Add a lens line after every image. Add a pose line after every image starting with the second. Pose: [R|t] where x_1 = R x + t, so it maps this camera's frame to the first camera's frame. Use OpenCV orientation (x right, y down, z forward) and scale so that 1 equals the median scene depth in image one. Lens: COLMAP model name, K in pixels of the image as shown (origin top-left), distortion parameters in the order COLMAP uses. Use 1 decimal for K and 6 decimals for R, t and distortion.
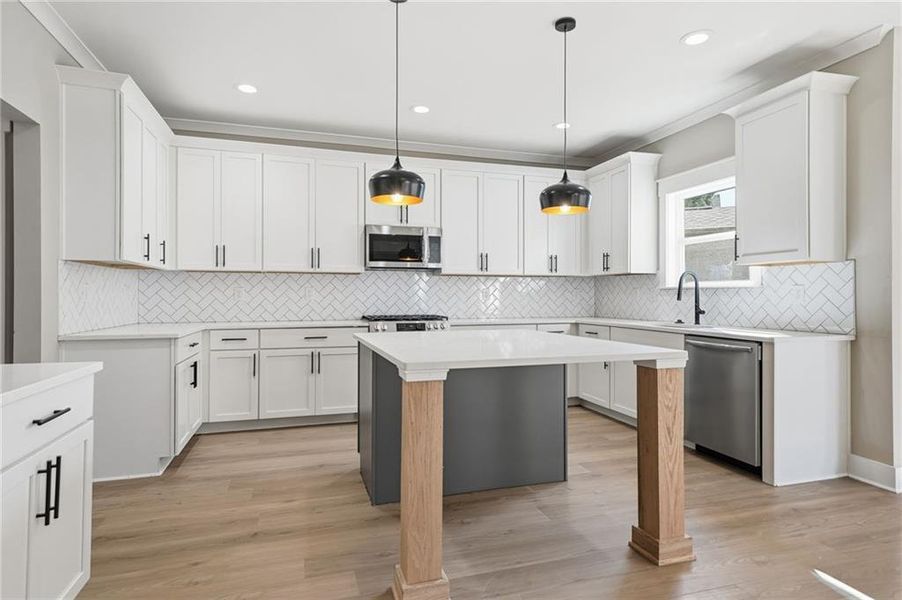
lens RADIAL K [[489.8, 0, 452.3], [0, 489.8, 295.8], [0, 0, 1]] dist [0.019348, -0.001393]
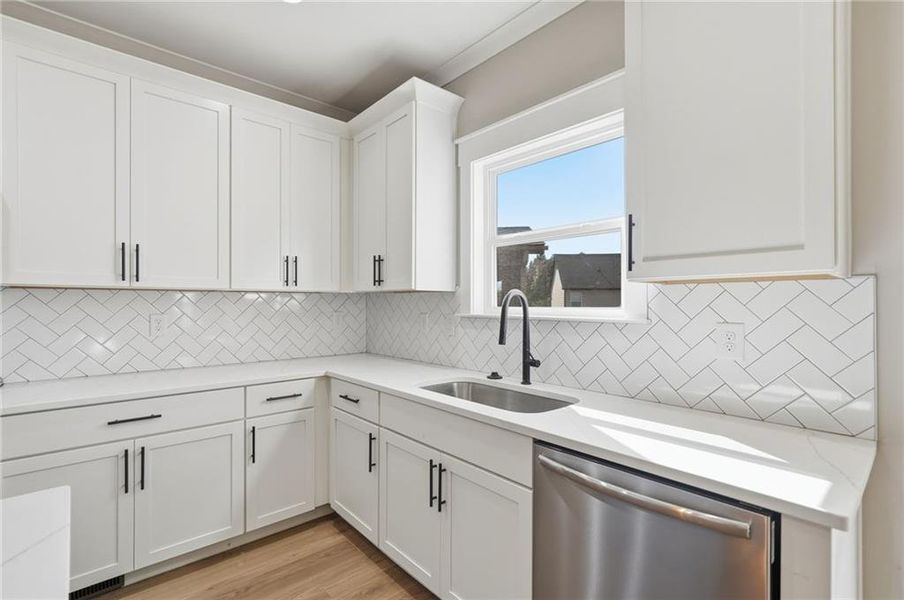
lens RADIAL K [[415.5, 0, 444.4], [0, 415.5, 306.6], [0, 0, 1]] dist [0.001746, 0.000434]
pose [[0.916085, -0.000284, 0.400983, 0.219844], [-0.002021, 0.999984, 0.005326, -0.033071], [-0.400979, -0.005690, 0.916070, 0.599600]]
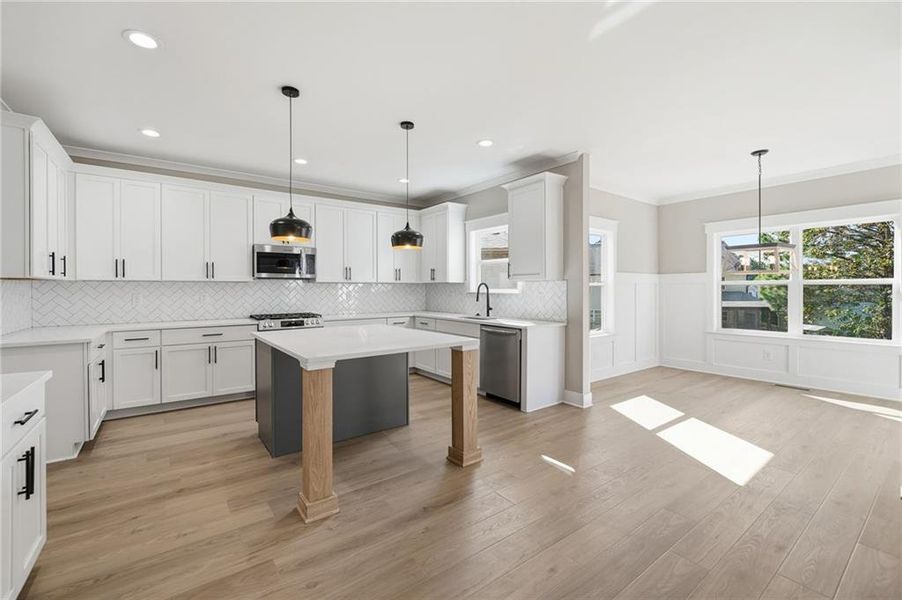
lens RADIAL K [[376.2, 0, 439.7], [0, 376.2, 293.5], [0, 0, 1]] dist [-0.008825, 0.001327]
pose [[0.948249, -0.005461, 0.317482, -0.031173], [0.001149, 0.999905, 0.013768, -0.032206], [-0.317527, -0.012691, 0.948164, -0.091853]]
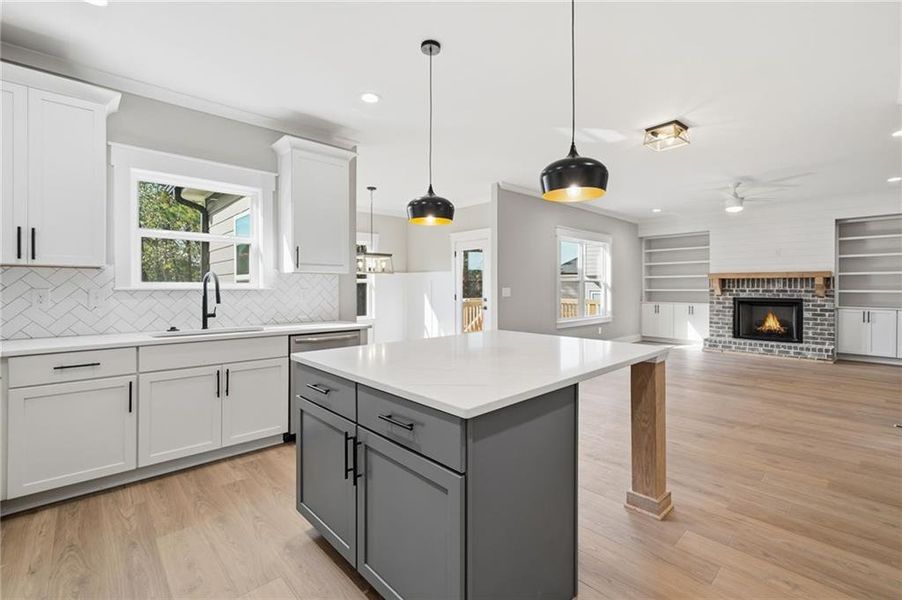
lens RADIAL K [[414.5, 0, 454.5], [0, 414.5, 282.7], [0, 0, 1]] dist [0.001746, 0.000434]
pose [[-0.421781, 0.006077, 0.906678, -0.409062], [-0.003022, 0.999963, -0.008108, -0.024318], [-0.906693, -0.006160, -0.421746, 0.902817]]
